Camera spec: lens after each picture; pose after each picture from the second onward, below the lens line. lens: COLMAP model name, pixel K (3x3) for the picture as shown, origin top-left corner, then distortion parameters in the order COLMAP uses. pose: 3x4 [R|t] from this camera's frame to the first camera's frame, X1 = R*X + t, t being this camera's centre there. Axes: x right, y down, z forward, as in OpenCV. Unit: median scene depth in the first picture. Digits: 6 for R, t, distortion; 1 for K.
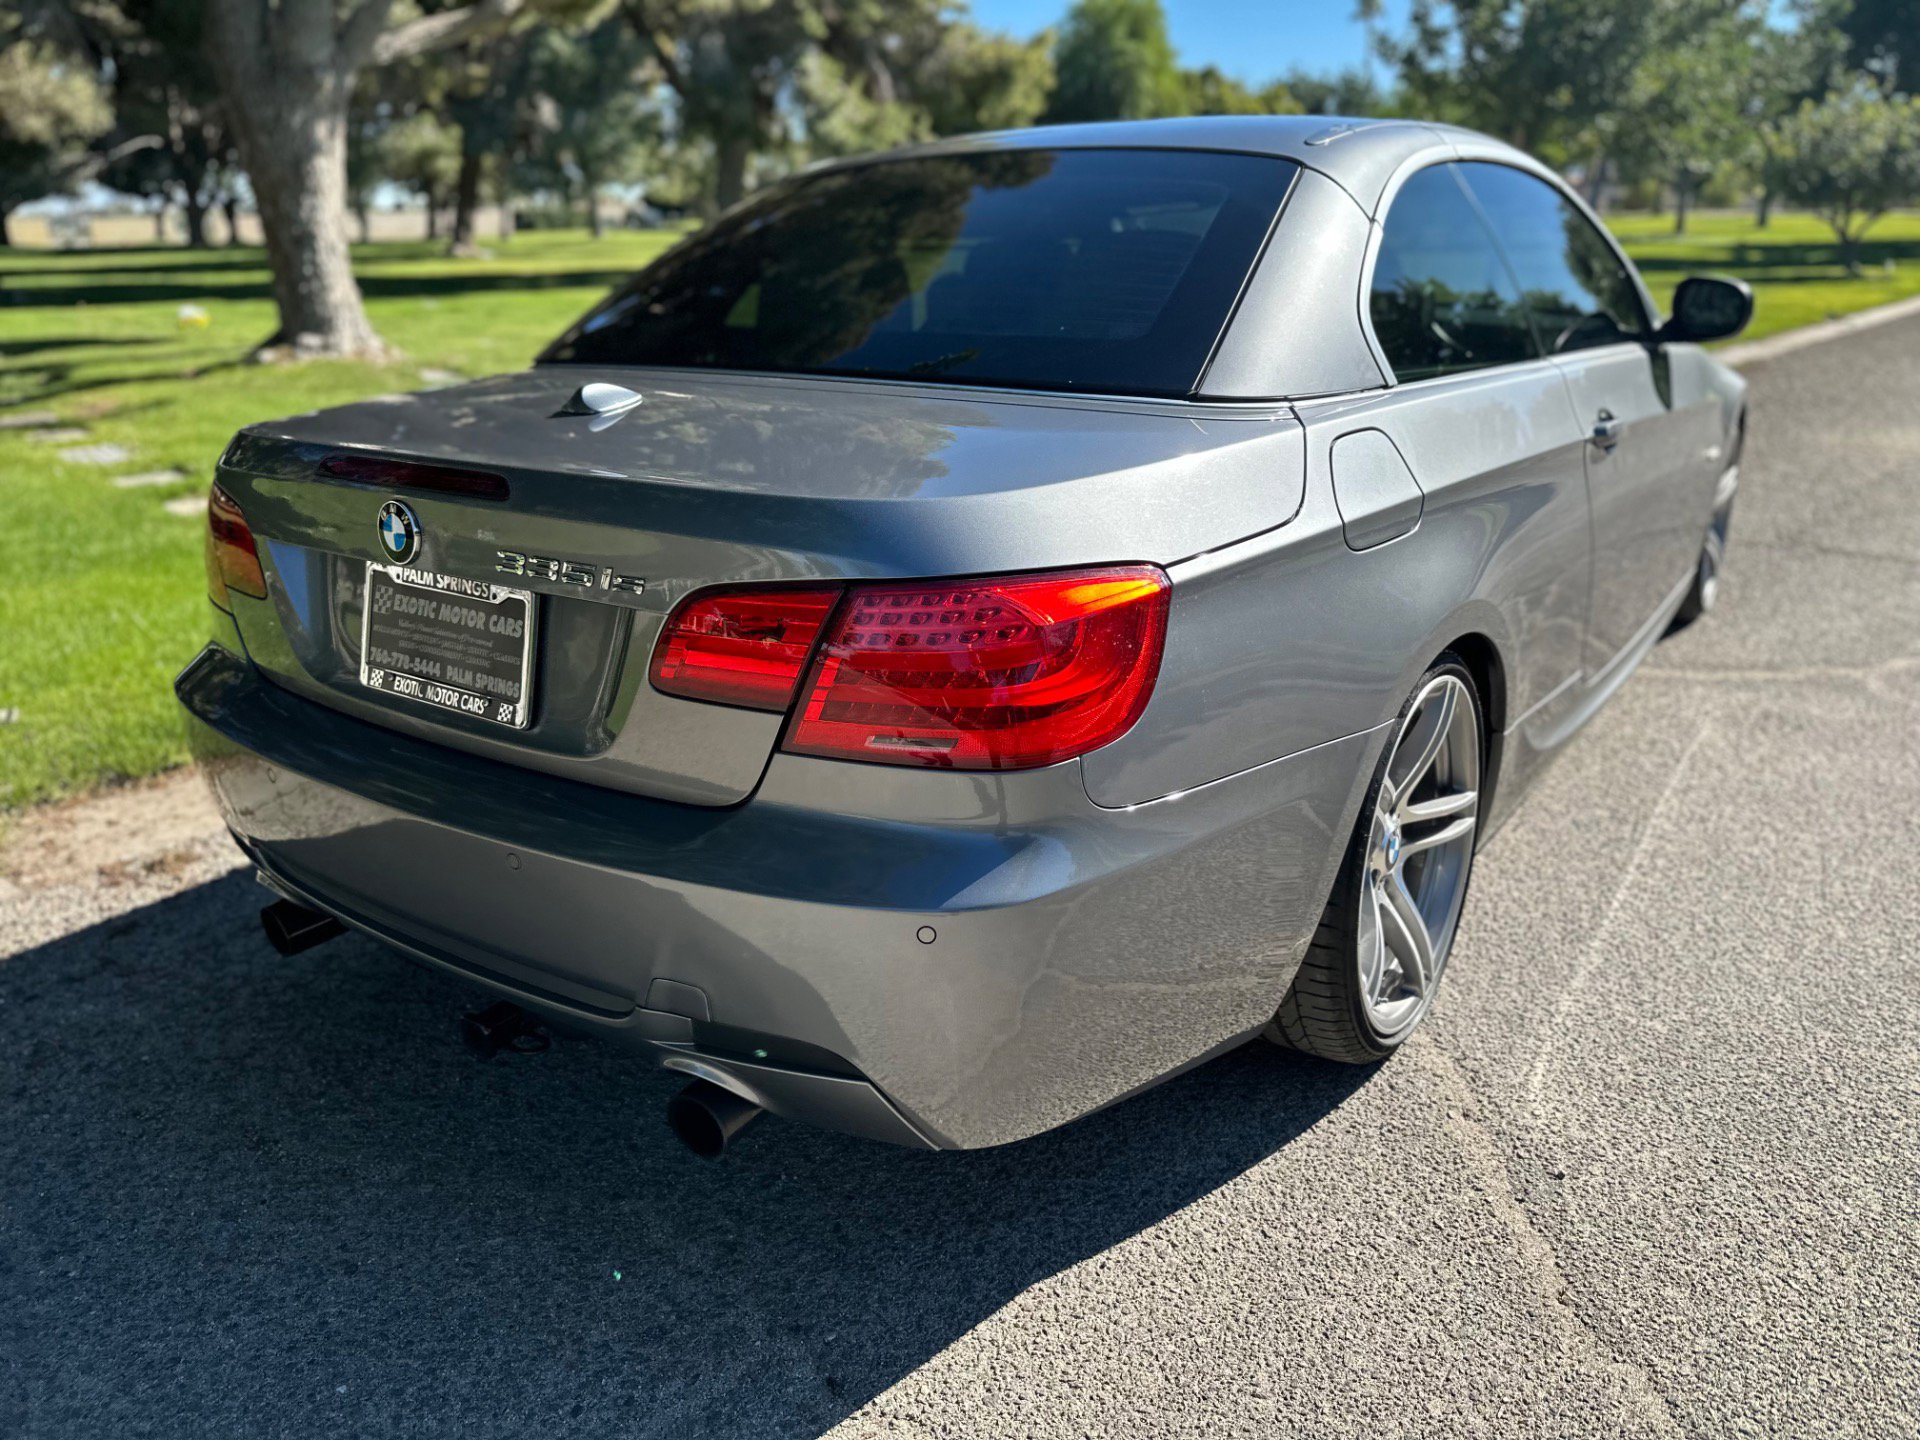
lens RADIAL K [[1405.5, 0, 978.8], [0, 1405.5, 722.3], [0, 0, 1]] dist [0.001569, -0.009379]
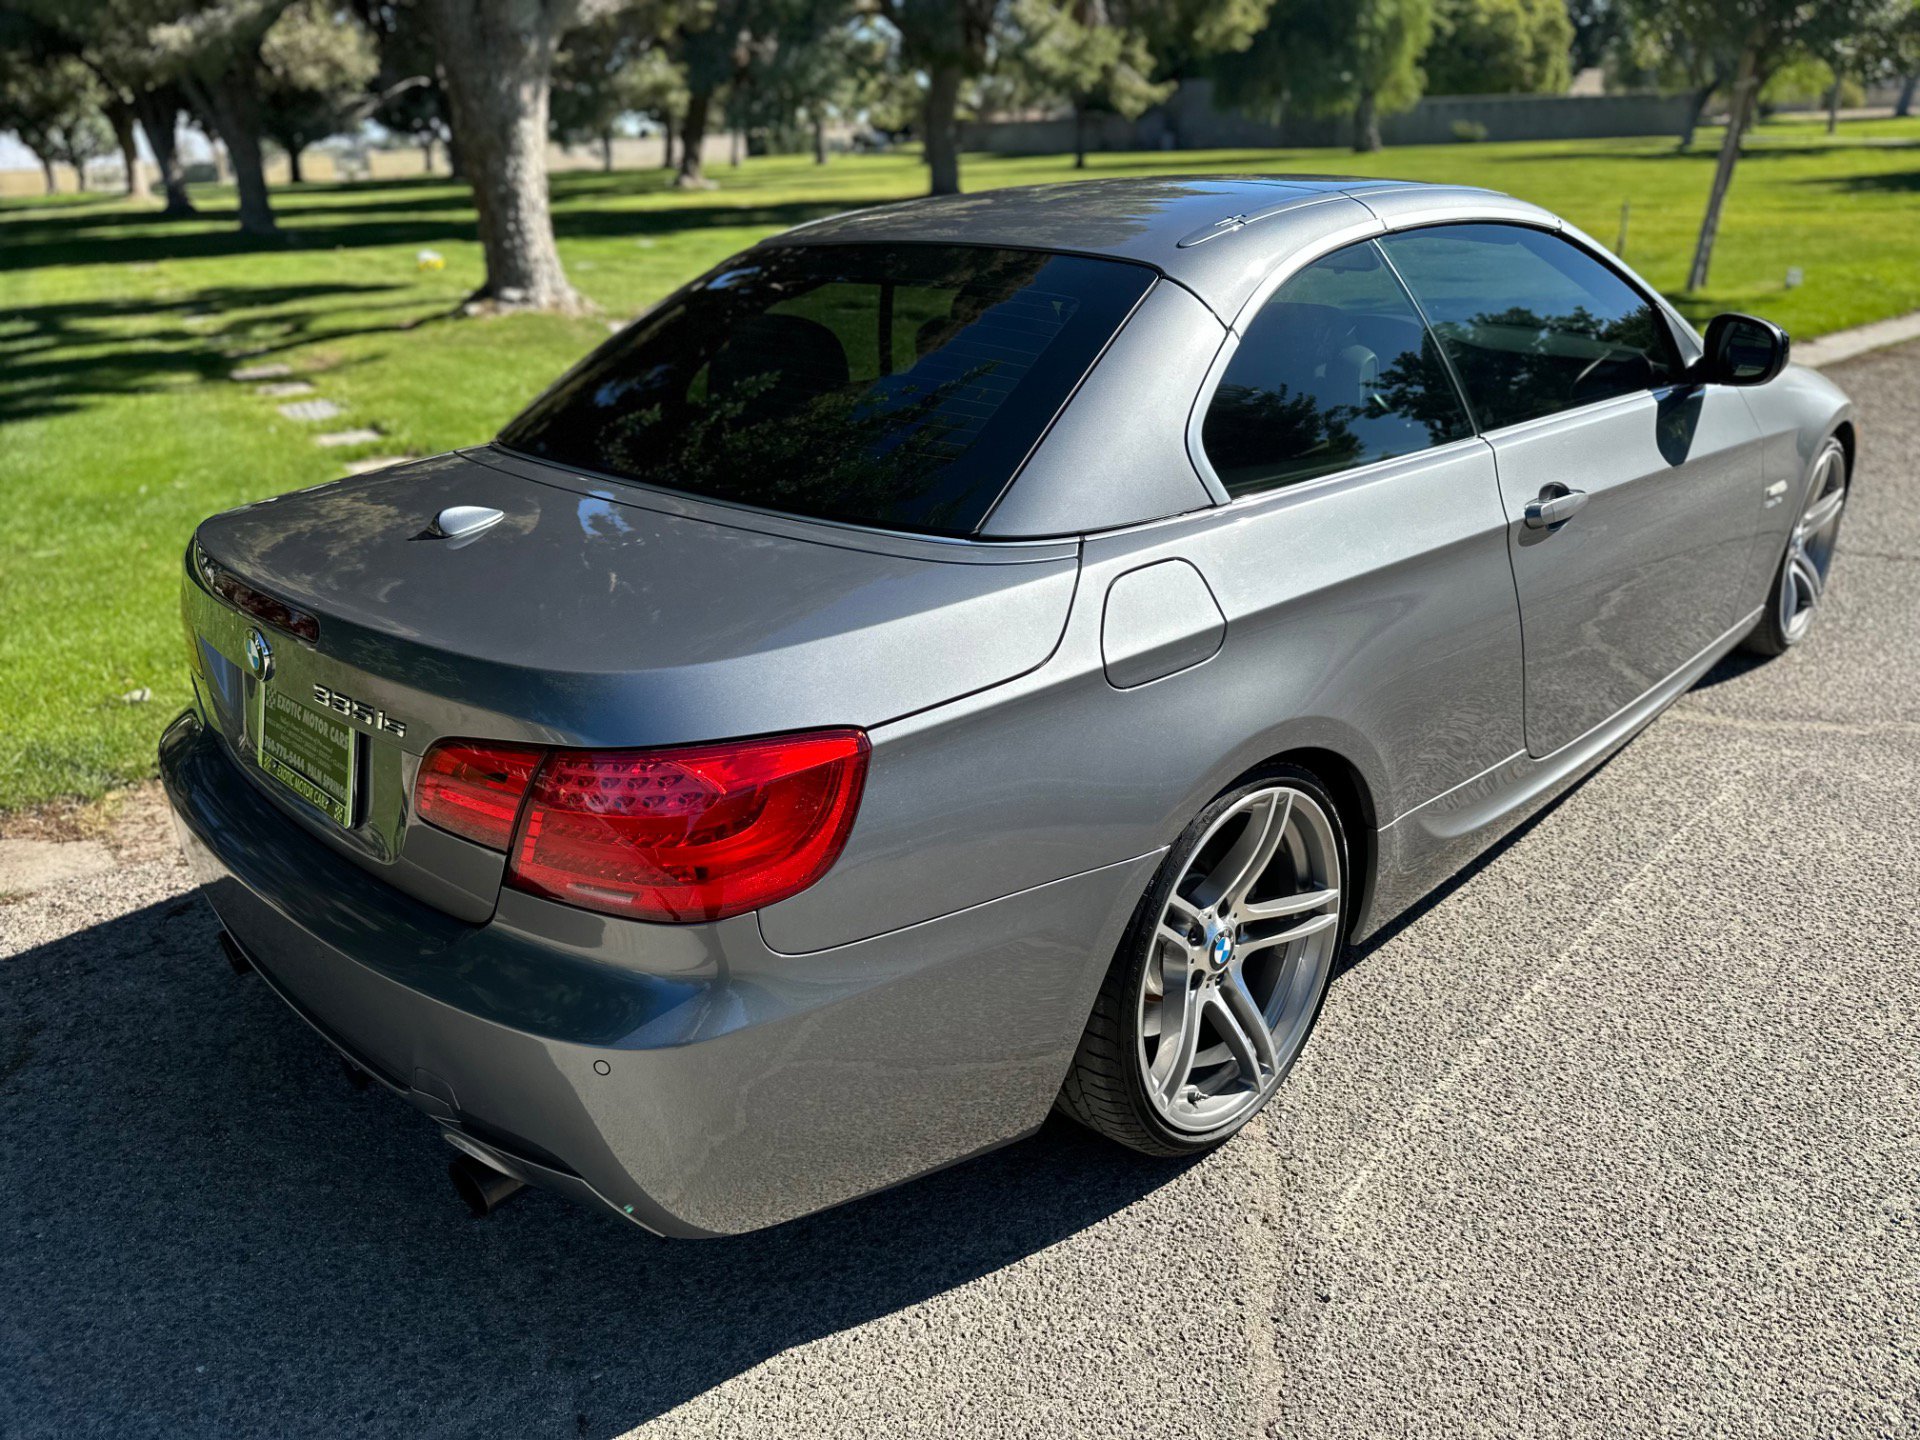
lens RADIAL K [[1420.1, 0, 956.1], [0, 1420.1, 686.3], [0, 0, 1]] dist [-0.004392, -0.002302]
pose [[0.983102, 0.043245, -0.177880, 0.293299], [-0.036801, 0.998547, 0.039372, -0.140766], [0.179324, -0.032161, 0.983264, -0.041158]]
